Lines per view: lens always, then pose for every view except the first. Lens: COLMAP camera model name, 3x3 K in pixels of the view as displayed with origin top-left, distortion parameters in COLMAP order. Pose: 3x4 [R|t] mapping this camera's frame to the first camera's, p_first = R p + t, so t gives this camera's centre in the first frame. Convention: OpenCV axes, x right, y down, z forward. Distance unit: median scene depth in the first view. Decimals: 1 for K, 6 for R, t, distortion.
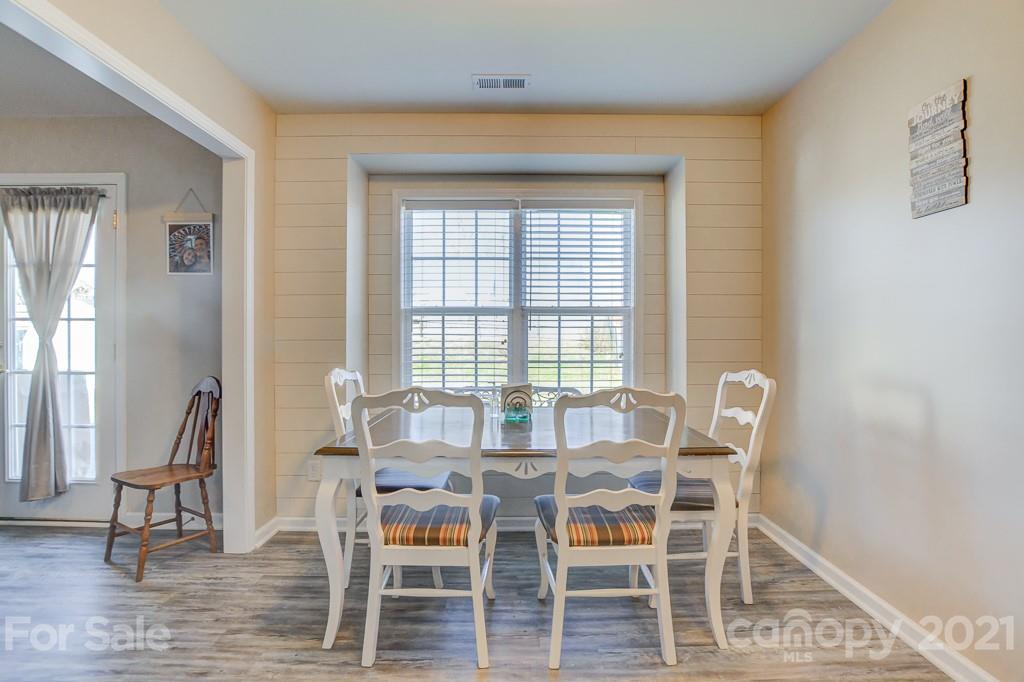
lens RADIAL K [[454.5, 0, 509.0], [0, 454.5, 341.0], [0, 0, 1]] dist [-0.035345, 0.003917]
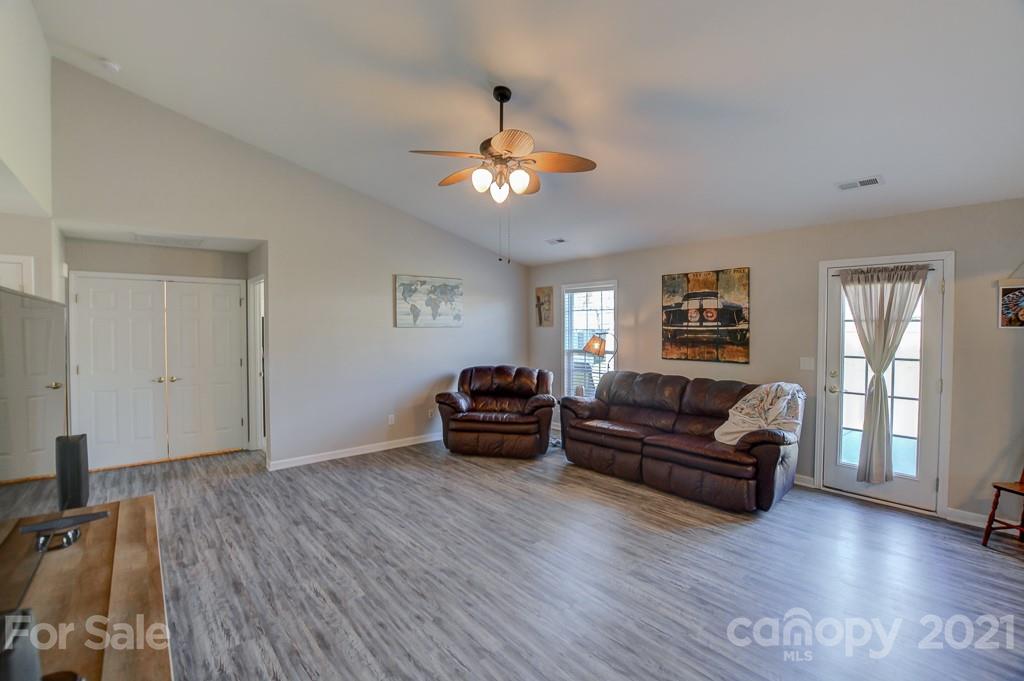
lens RADIAL K [[452.2, 0, 503.2], [0, 452.2, 332.7], [0, 0, 1]] dist [-0.031025, 0.000474]
pose [[0.620734, 0.015597, -0.783866, -0.675927], [-0.020331, 0.999786, 0.003794, -0.112563], [0.783758, 0.013581, 0.620918, -0.860718]]
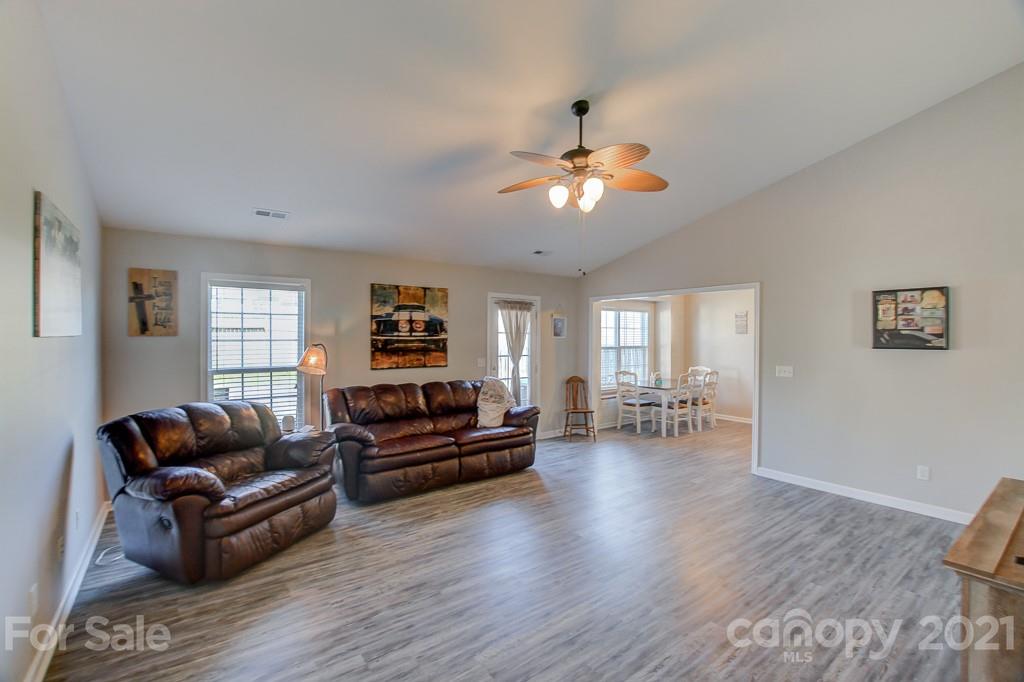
lens RADIAL K [[456.4, 0, 510.2], [0, 456.4, 337.4], [0, 0, 1]] dist [-0.033618, 0.004491]
pose [[0.816120, 0.005356, 0.577858, -2.497545], [0.007143, 0.999787, -0.019356, -0.099143], [-0.577839, 0.019924, 0.815908, -1.009270]]
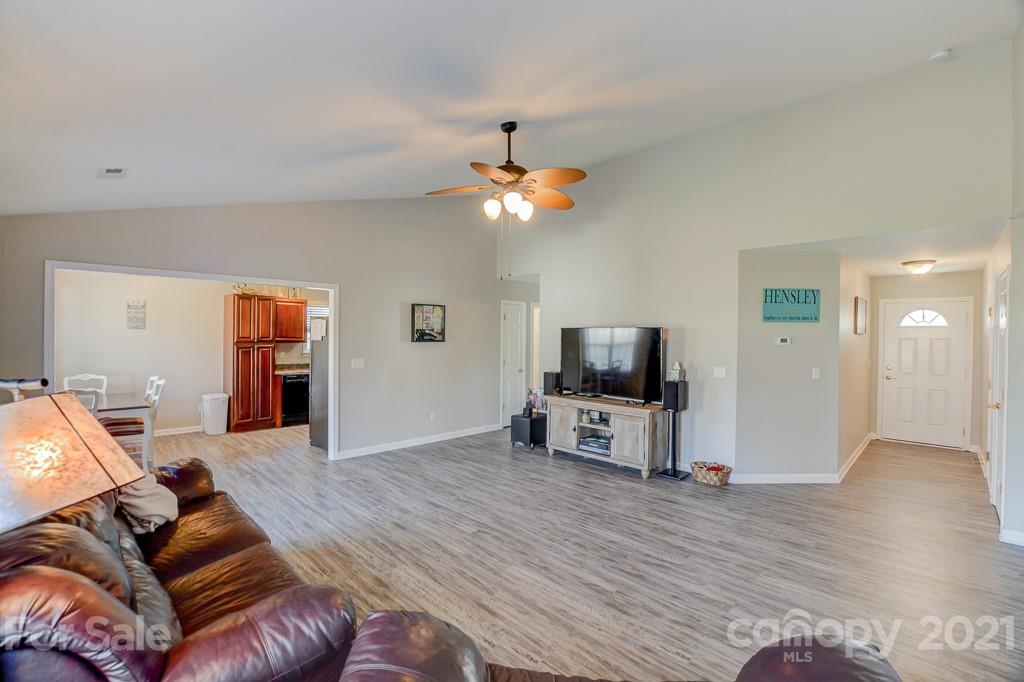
lens RADIAL K [[456.4, 0, 510.2], [0, 456.4, 337.4], [0, 0, 1]] dist [-0.033618, 0.004491]
pose [[-0.698193, -0.004039, 0.715899, -2.598815], [0.013494, 0.999732, 0.018801, -0.143532], [-0.715783, 0.022787, -0.697951, 0.826413]]
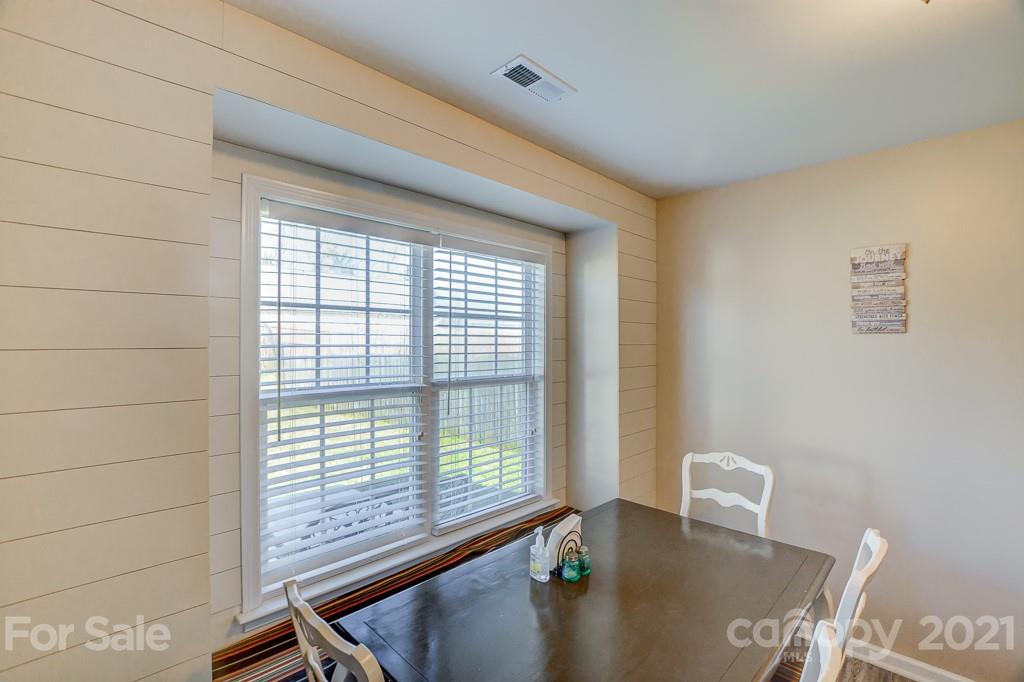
lens RADIAL K [[442.1, 0, 512.5], [0, 442.1, 364.8], [0, 0, 1]] dist [-0.121571, 0.041582]
pose [[0.721413, -0.028323, 0.691926, -0.423673], [0.016274, 0.999581, 0.023949, -0.142847], [-0.692314, -0.006017, 0.721572, 0.504590]]
